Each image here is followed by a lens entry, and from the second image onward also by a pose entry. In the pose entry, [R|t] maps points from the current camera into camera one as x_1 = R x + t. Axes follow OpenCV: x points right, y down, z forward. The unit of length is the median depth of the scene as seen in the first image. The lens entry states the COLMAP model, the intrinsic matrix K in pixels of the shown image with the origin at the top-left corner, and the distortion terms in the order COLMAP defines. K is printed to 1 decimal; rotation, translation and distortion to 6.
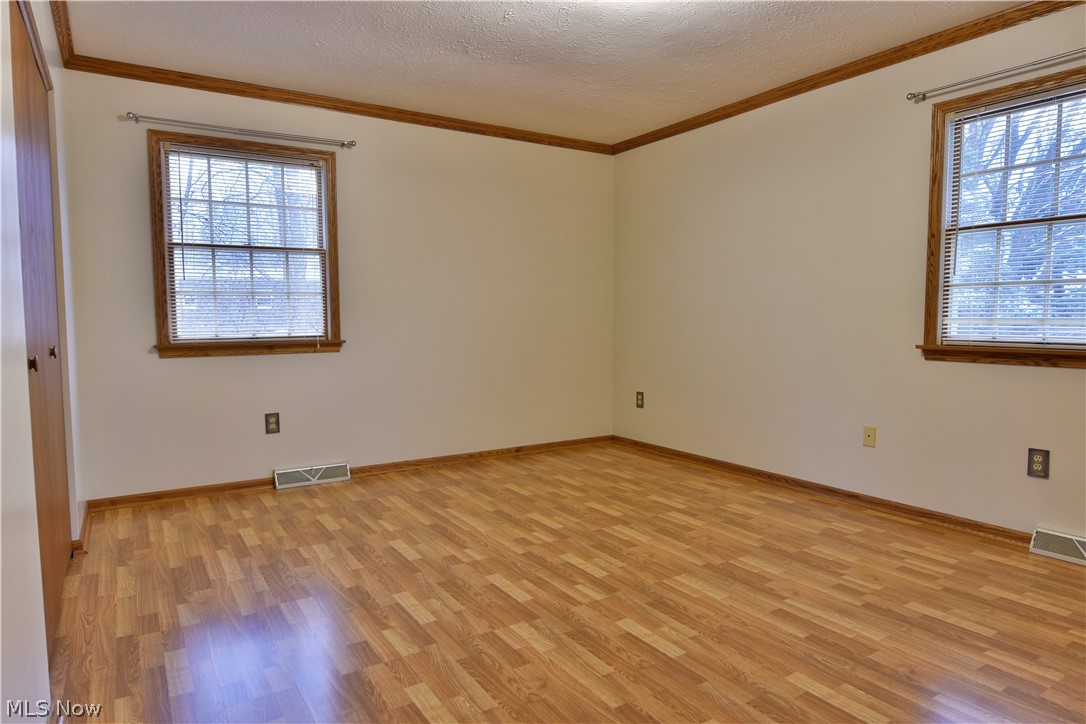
lens RADIAL K [[660.7, 0, 580.0], [0, 660.7, 368.1], [0, 0, 1]] dist [-0.009662, -0.007903]
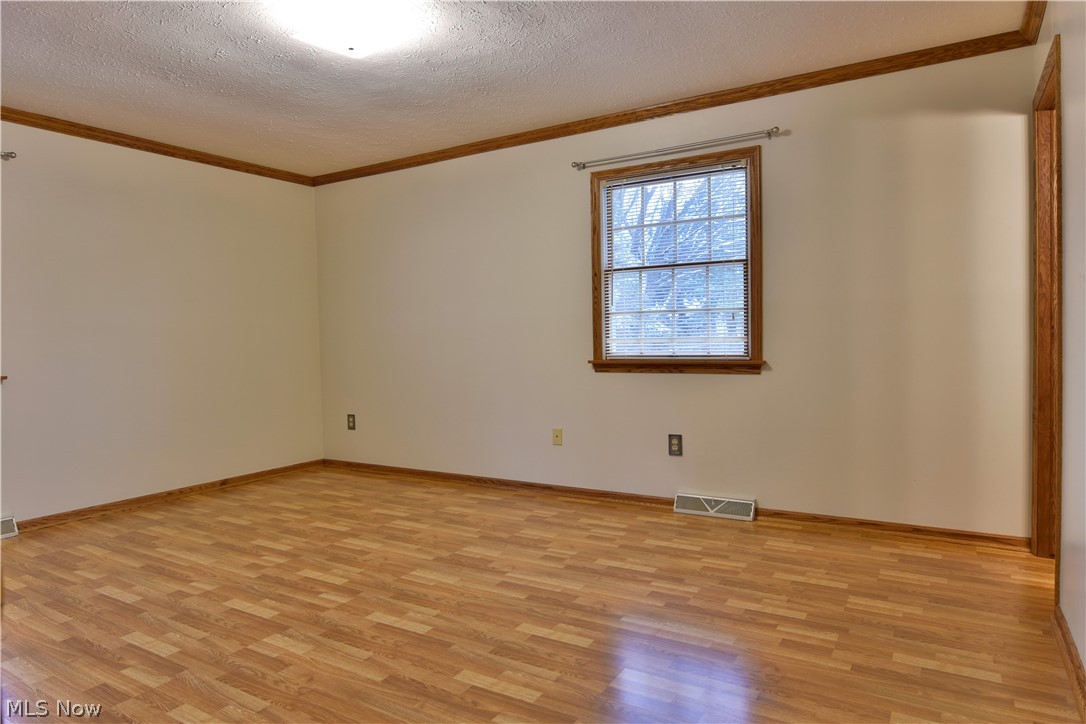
lens RADIAL K [[660.7, 0, 544.7], [0, 660.7, 362.1], [0, 0, 1]] dist [-0.009662, -0.007903]
pose [[0.911985, -0.032810, 0.408910, -0.093672], [0.050878, 0.998147, -0.033384, 0.007092], [-0.407057, 0.051250, 0.911964, -0.134253]]
